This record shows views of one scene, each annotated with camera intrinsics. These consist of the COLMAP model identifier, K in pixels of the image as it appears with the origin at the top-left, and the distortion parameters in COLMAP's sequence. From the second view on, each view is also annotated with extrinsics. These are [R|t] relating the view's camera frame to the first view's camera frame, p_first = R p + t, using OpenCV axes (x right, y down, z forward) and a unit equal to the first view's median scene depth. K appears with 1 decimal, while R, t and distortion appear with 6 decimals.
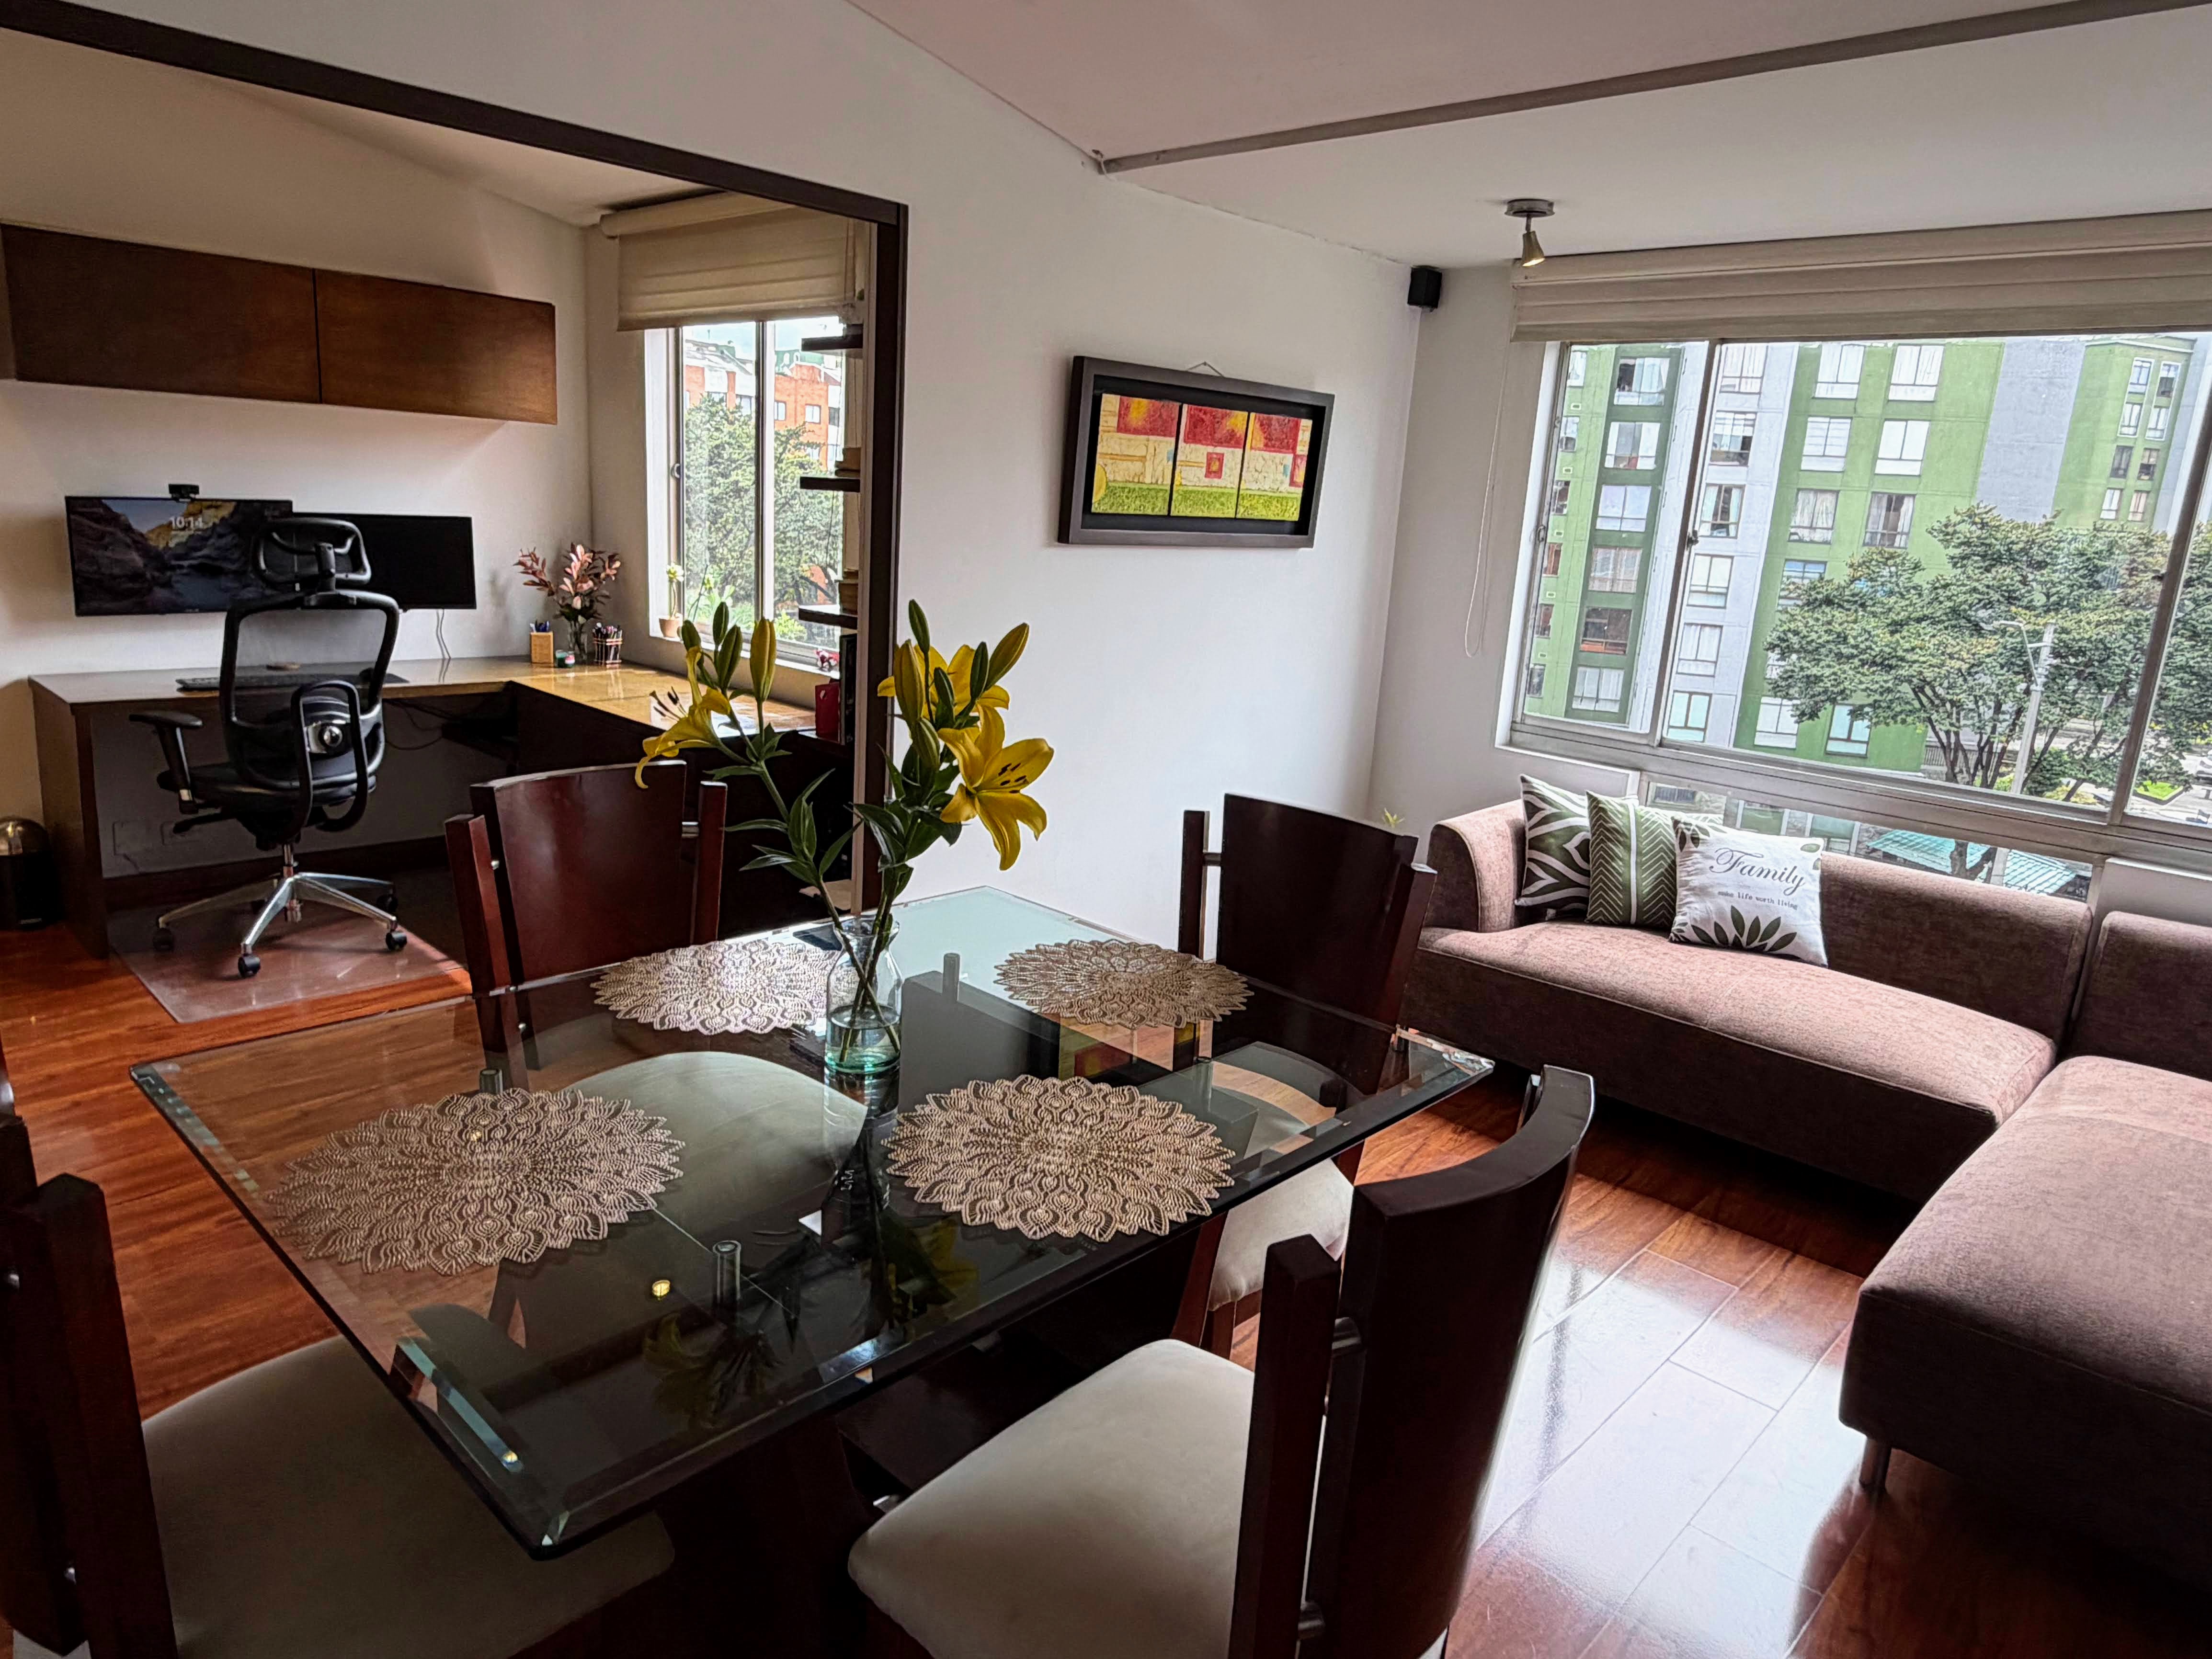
lens RADIAL K [[1371.8, 0, 1104.3], [0, 1371.8, 809.8], [0, 0, 1]] dist [-0.112278, 0.126167]
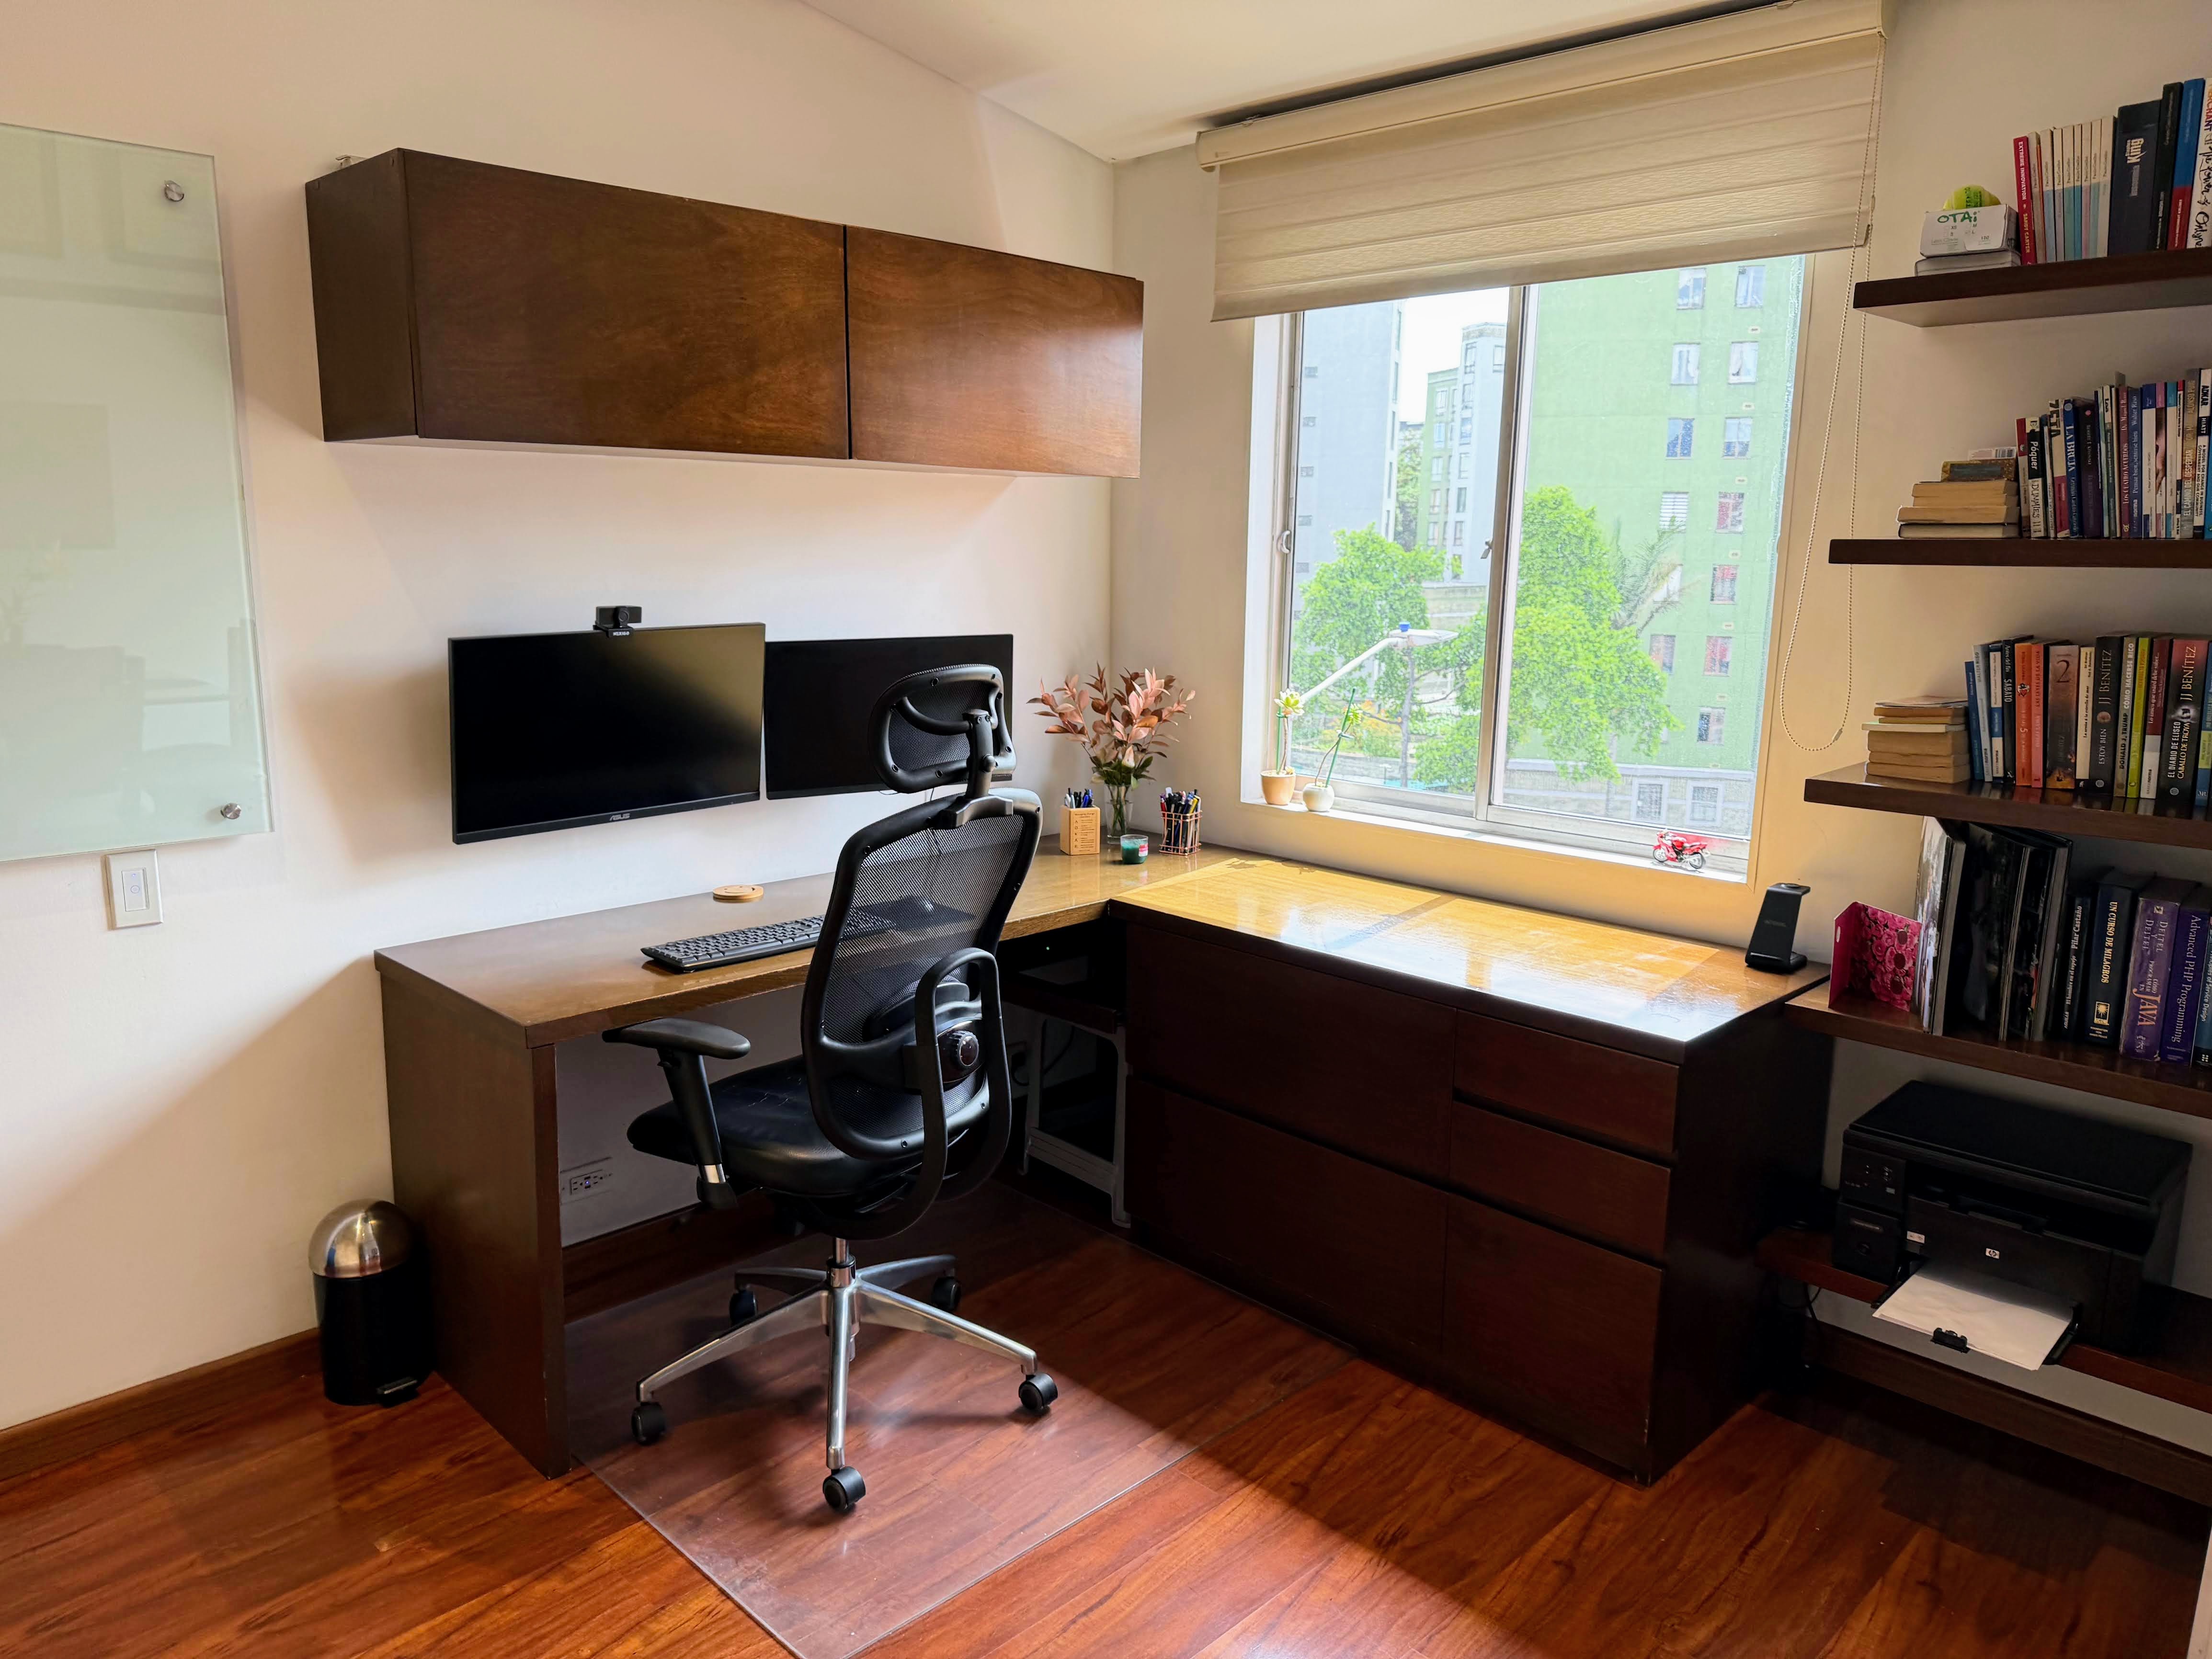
lens RADIAL K [[1513.9, 0, 1106.0], [0, 1513.9, 829.5], [0, 0, 1]] dist [0.035196, 0.000128]
pose [[0.998343, -0.051125, -0.026413, -0.431775], [0.049984, 0.997858, -0.042202, -0.100632], [0.028514, 0.040812, 0.998760, 0.324253]]
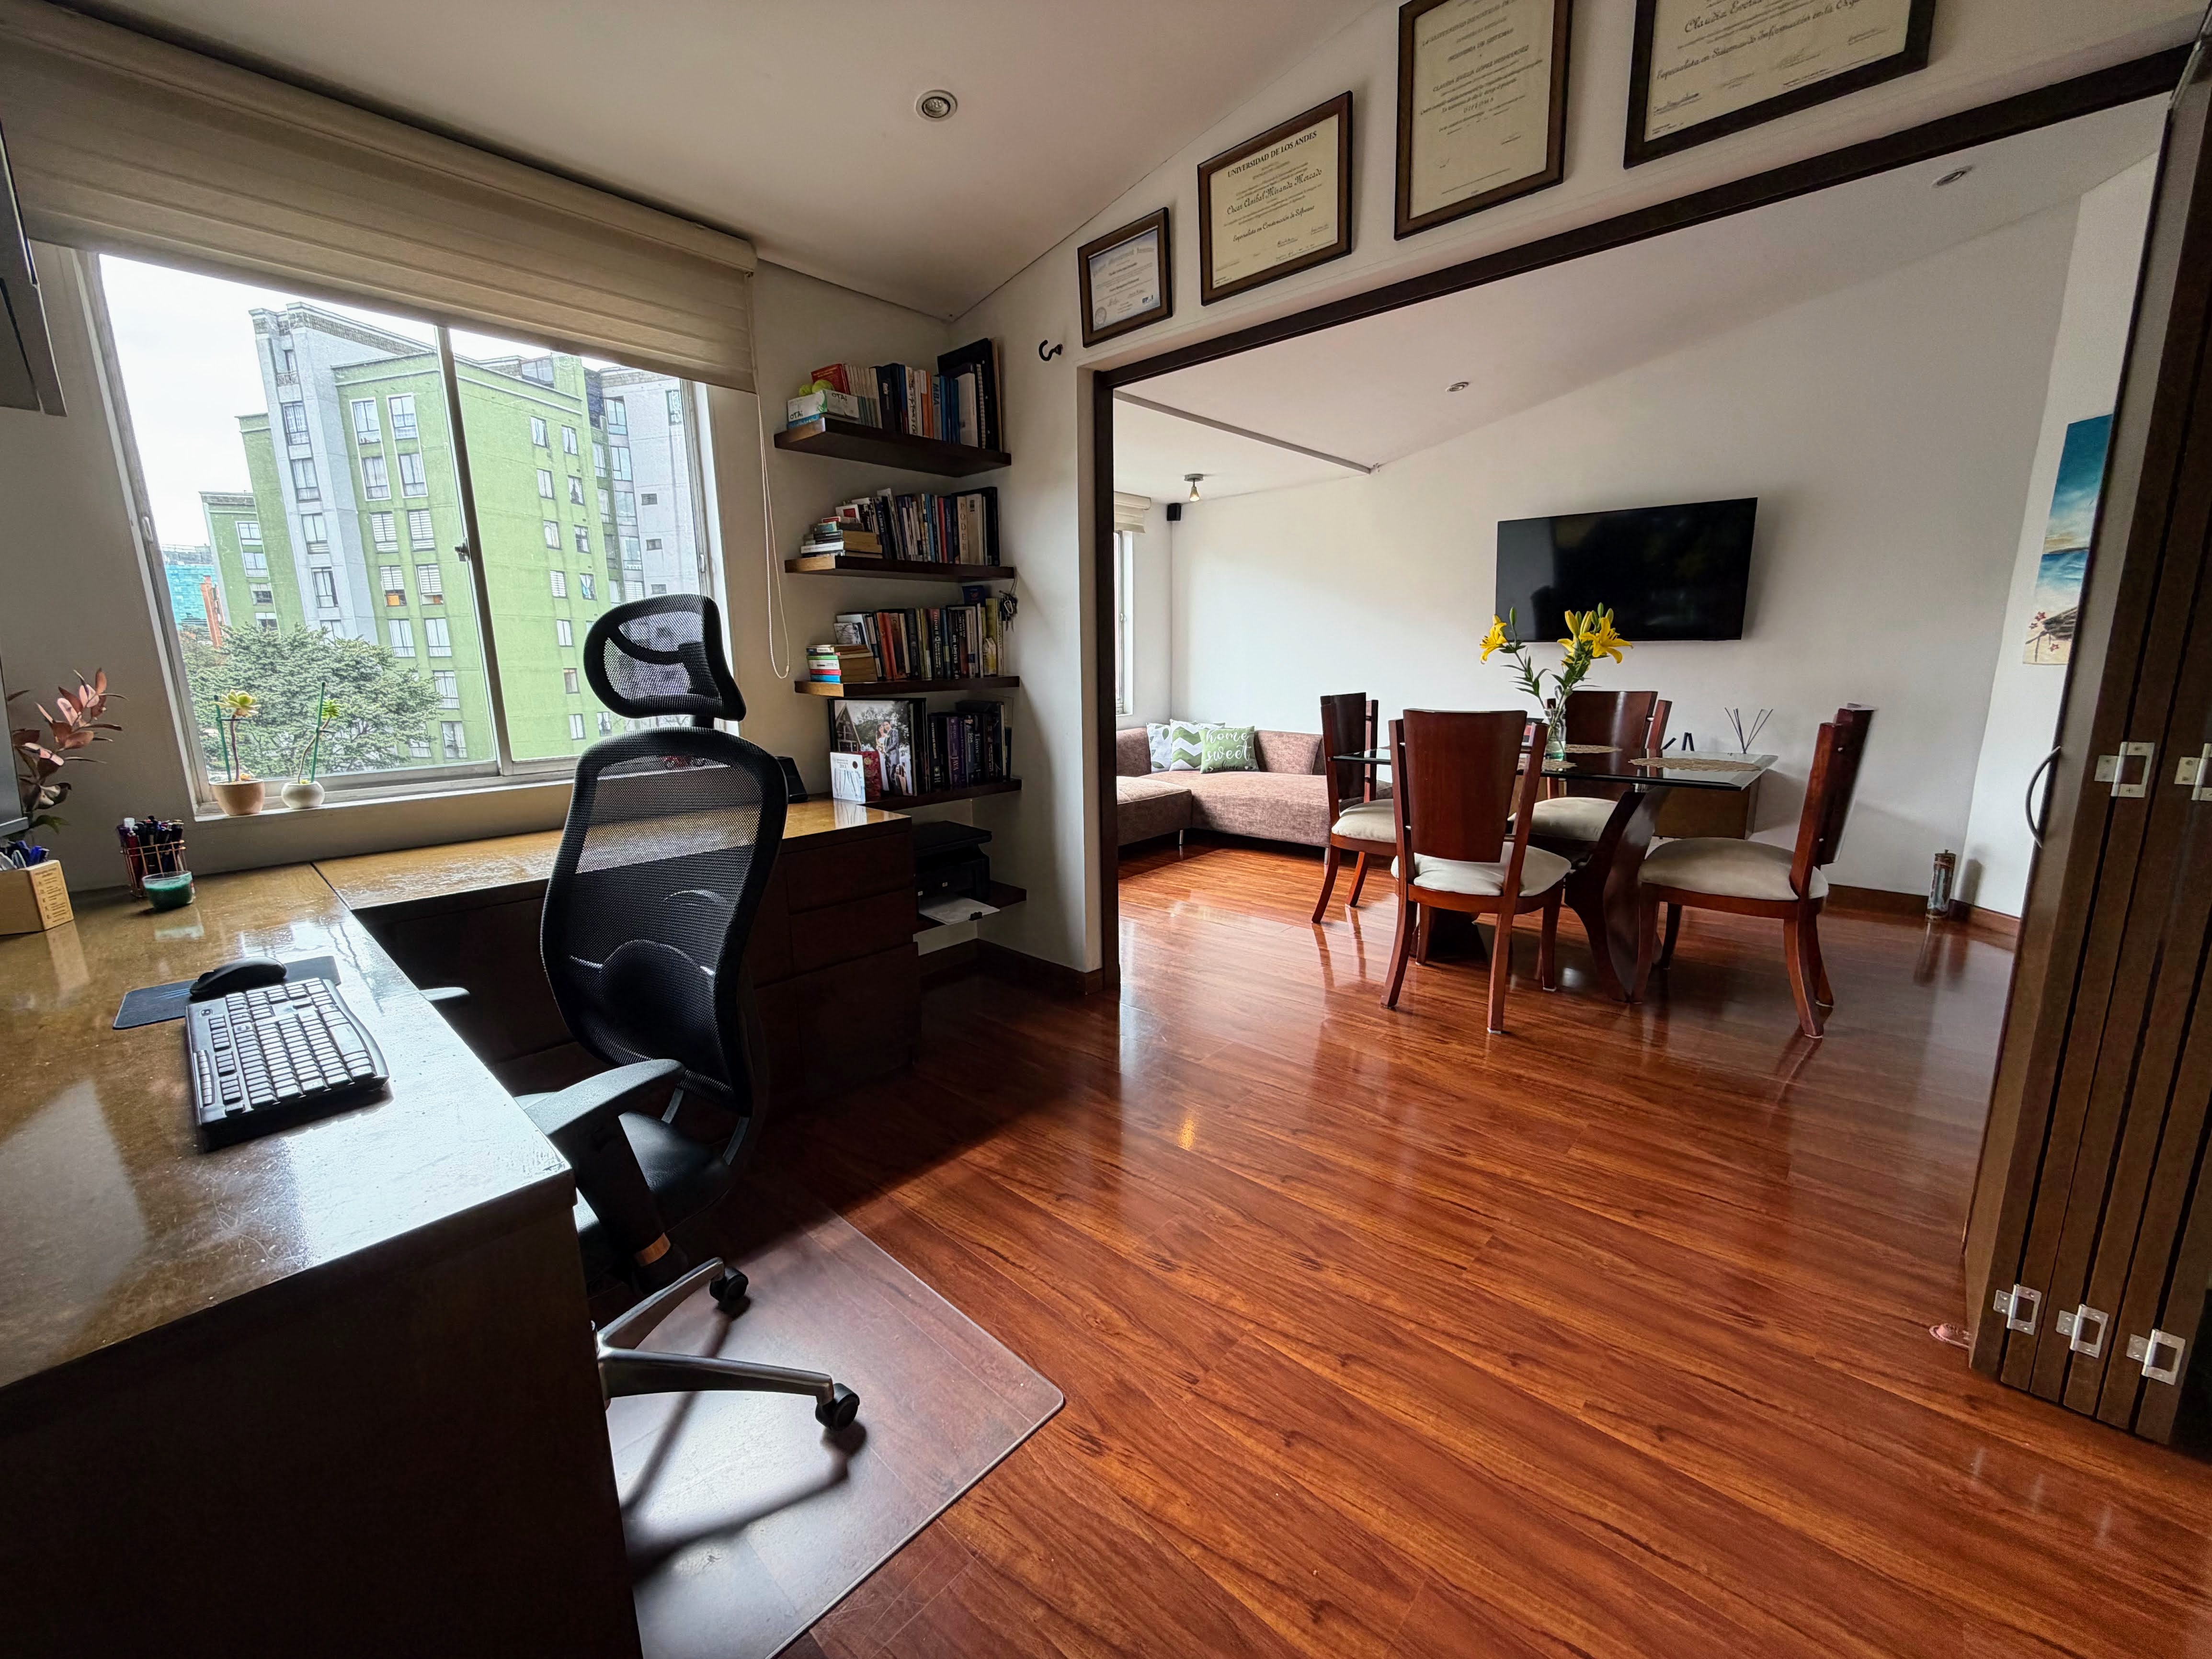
lens RADIAL K [[883.3, 0, 1106.0], [0, 883.3, 829.5], [0, 0, 1]] dist [0.001059, 0.000096]
pose [[-0.027336, -0.258160, 0.965715, -0.765344], [0.235377, 0.937251, 0.257213, -0.144885], [-0.971520, 0.234338, 0.035144, 0.675084]]
